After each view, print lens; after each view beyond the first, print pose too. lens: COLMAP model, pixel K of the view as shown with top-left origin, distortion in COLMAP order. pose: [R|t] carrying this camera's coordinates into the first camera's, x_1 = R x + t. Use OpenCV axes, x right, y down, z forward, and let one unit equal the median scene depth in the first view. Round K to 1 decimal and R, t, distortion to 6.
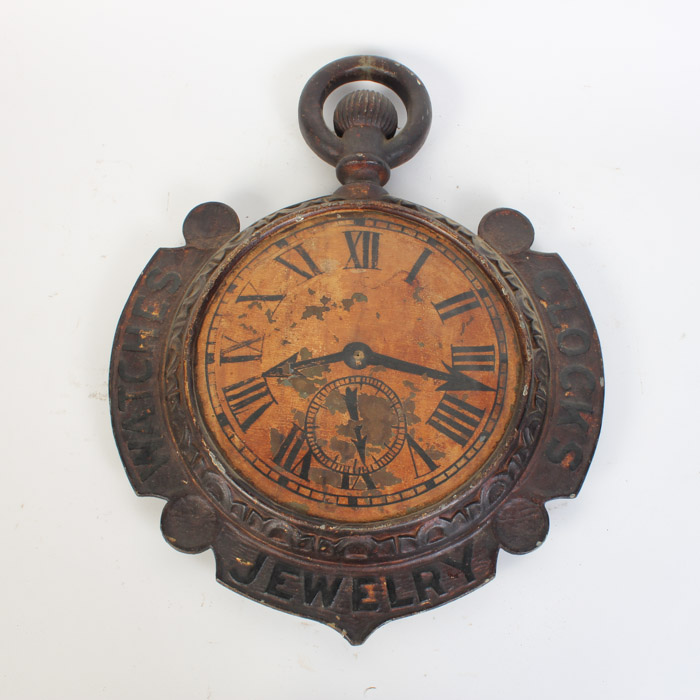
lens RADIAL K [[873.7, 0, 386.3], [0, 873.7, 361.2], [0, 0, 1]] dist [-0.154728, 0.000000]
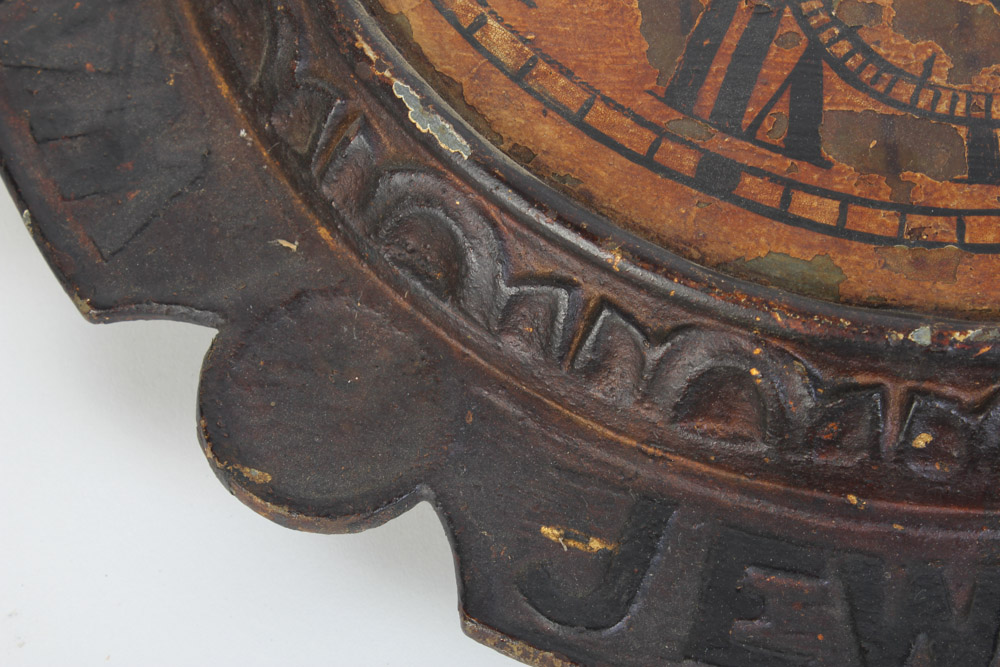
lens RADIAL K [[2351.1, 0, 502.1], [0, 2351.1, 333.6], [0, 0, 1]] dist [0.070604, 0.000000]
pose [[0.996304, -0.083912, -0.018336, -0.161881], [0.082650, 0.994698, -0.061188, 0.206118], [0.023373, 0.059446, 0.997958, 0.350818]]
